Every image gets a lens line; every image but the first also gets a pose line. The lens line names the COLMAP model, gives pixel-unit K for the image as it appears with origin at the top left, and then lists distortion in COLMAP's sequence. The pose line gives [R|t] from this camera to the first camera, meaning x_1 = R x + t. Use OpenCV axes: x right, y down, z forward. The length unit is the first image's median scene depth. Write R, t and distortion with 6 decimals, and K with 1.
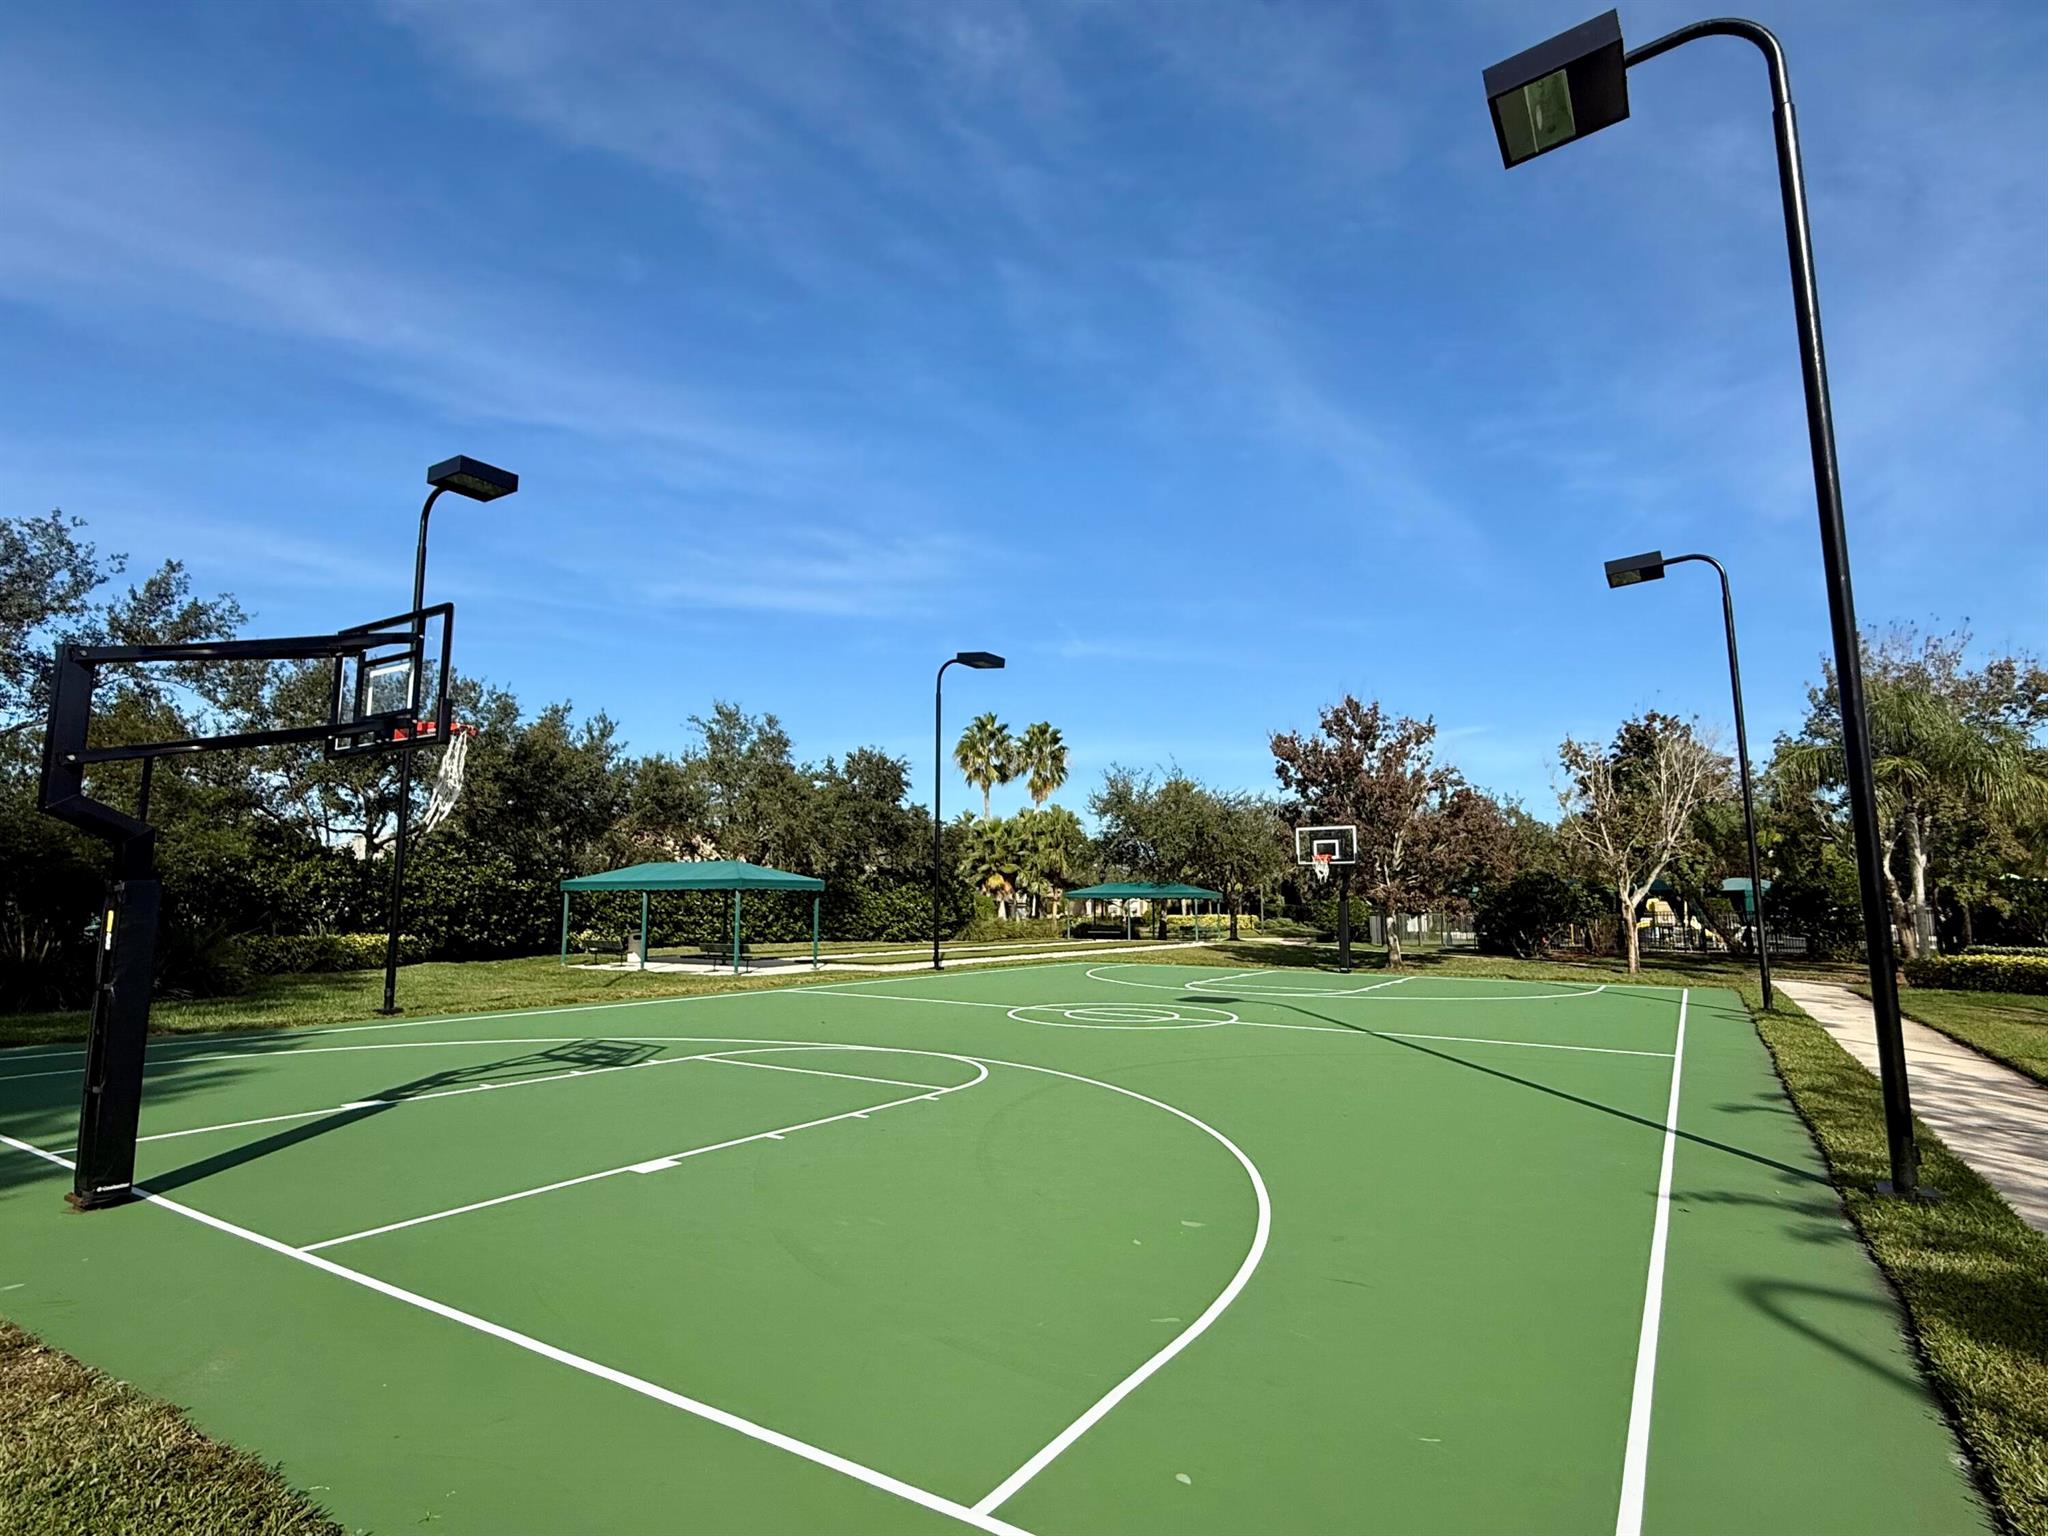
lens RADIAL K [[1006.0, 0, 1024.0], [0, 1006.0, 768.0], [0, 0, 1]] dist [-0.015935, 0.000167]
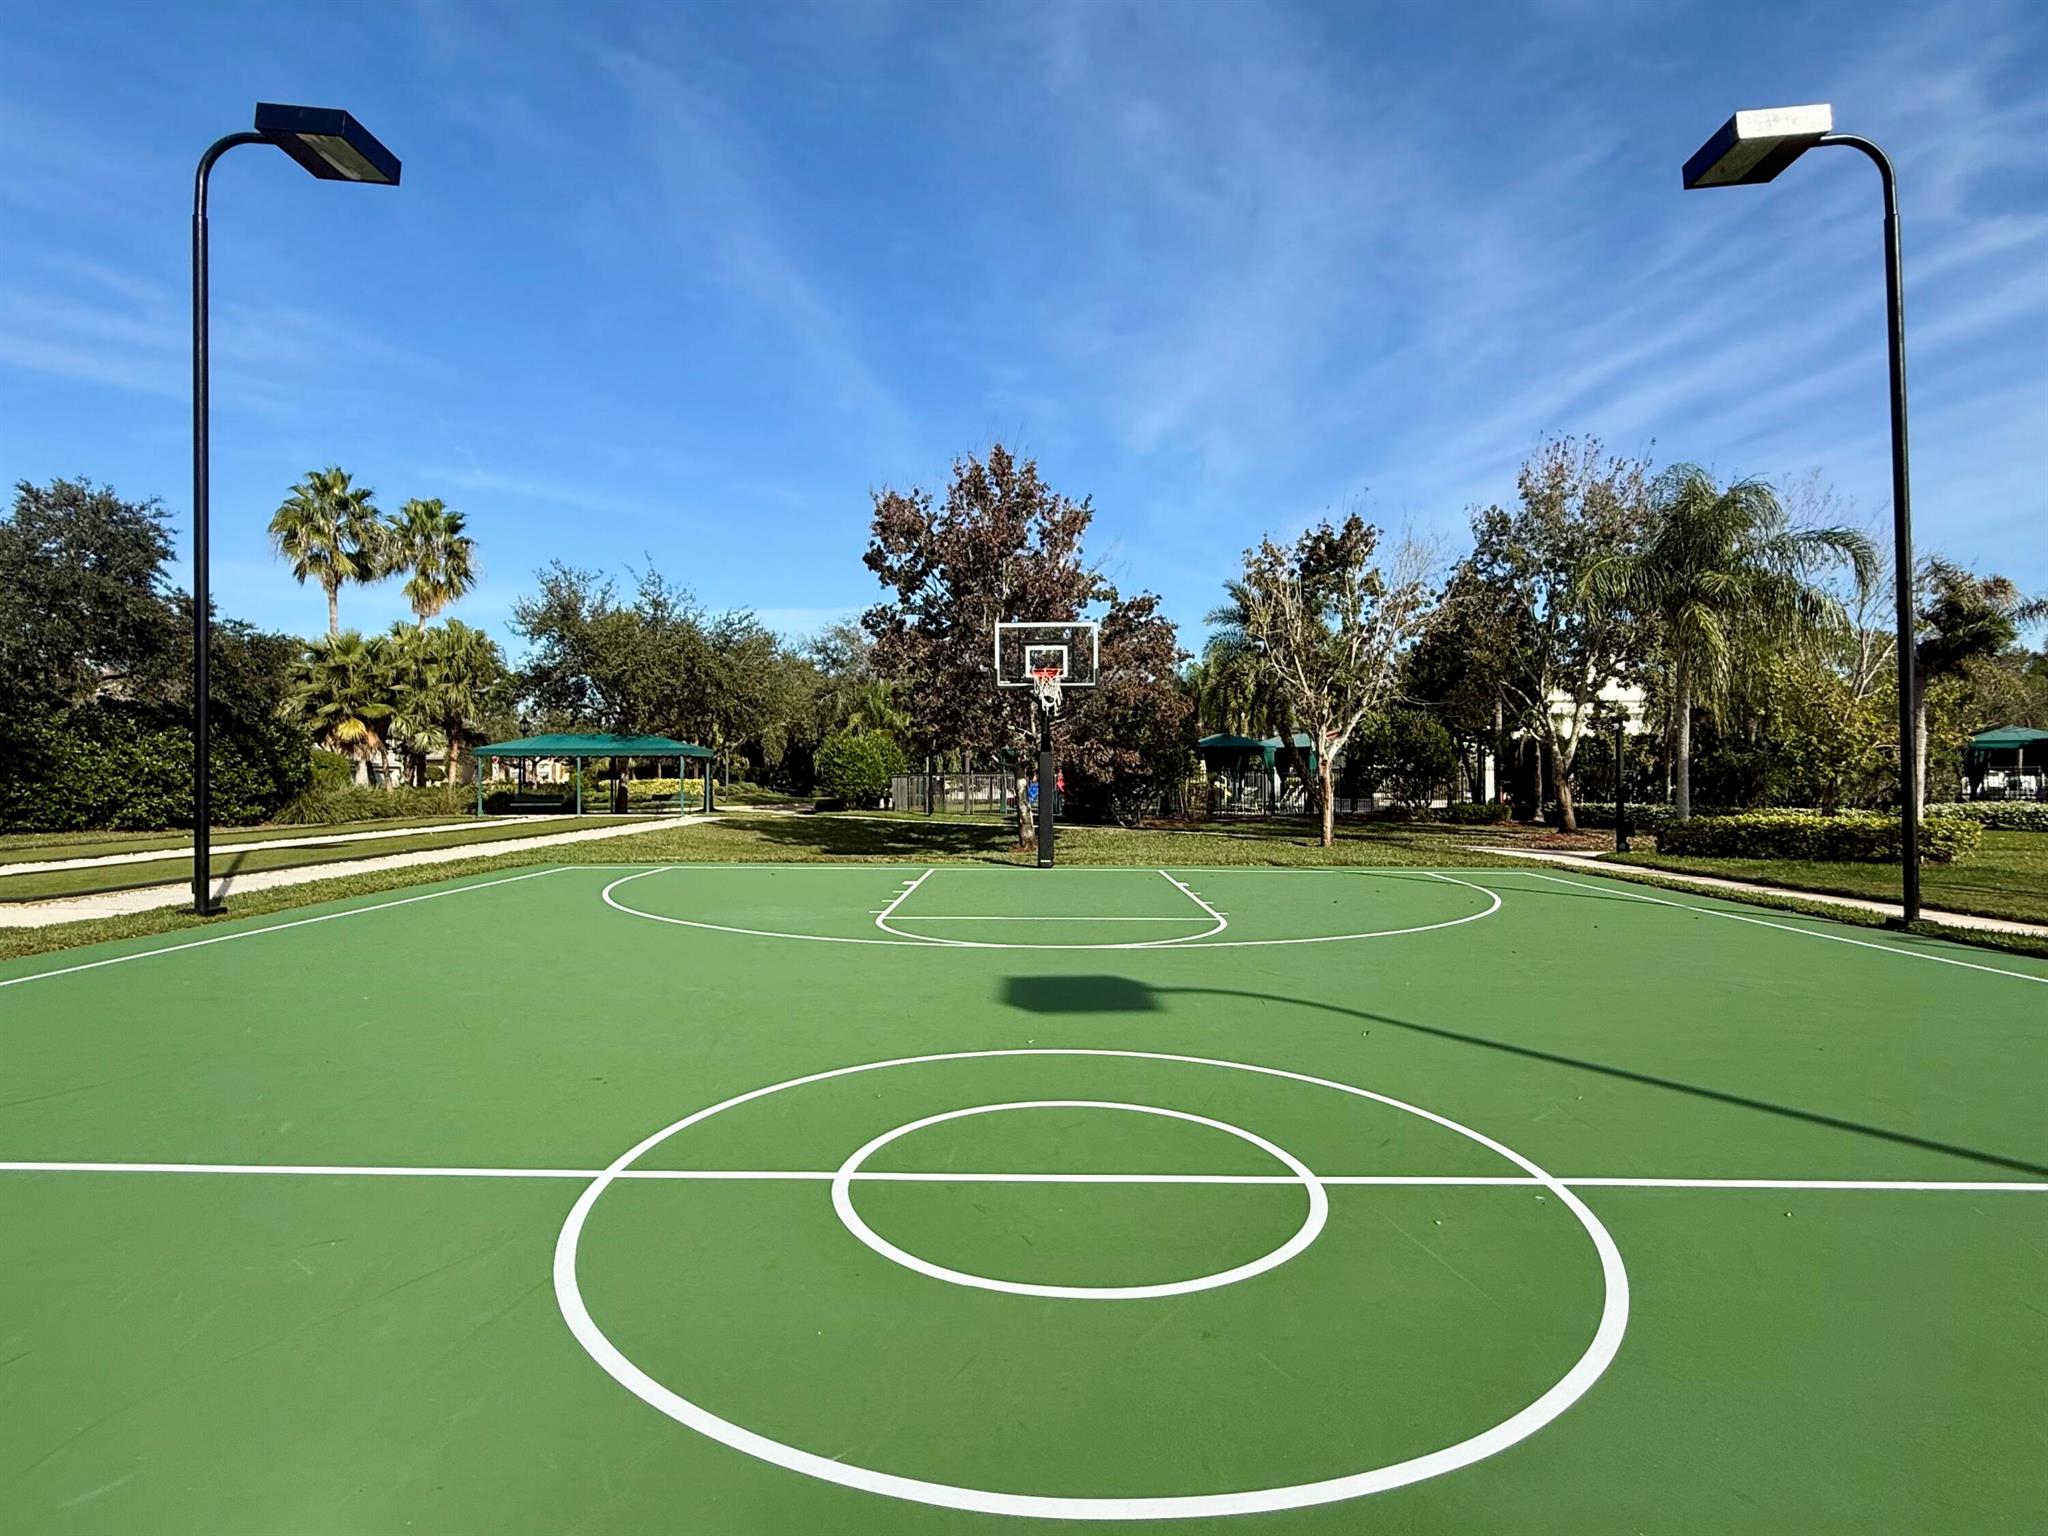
lens RADIAL K [[1006.0, 0, 1024.0], [0, 1006.0, 768.0], [0, 0, 1]] dist [-0.015935, 0.000167]
pose [[0.841932, -0.003546, 0.539572, -0.010380], [-0.068353, 0.991222, 0.113170, 0.034384], [-0.535237, -0.132163, 0.834299, 0.228325]]
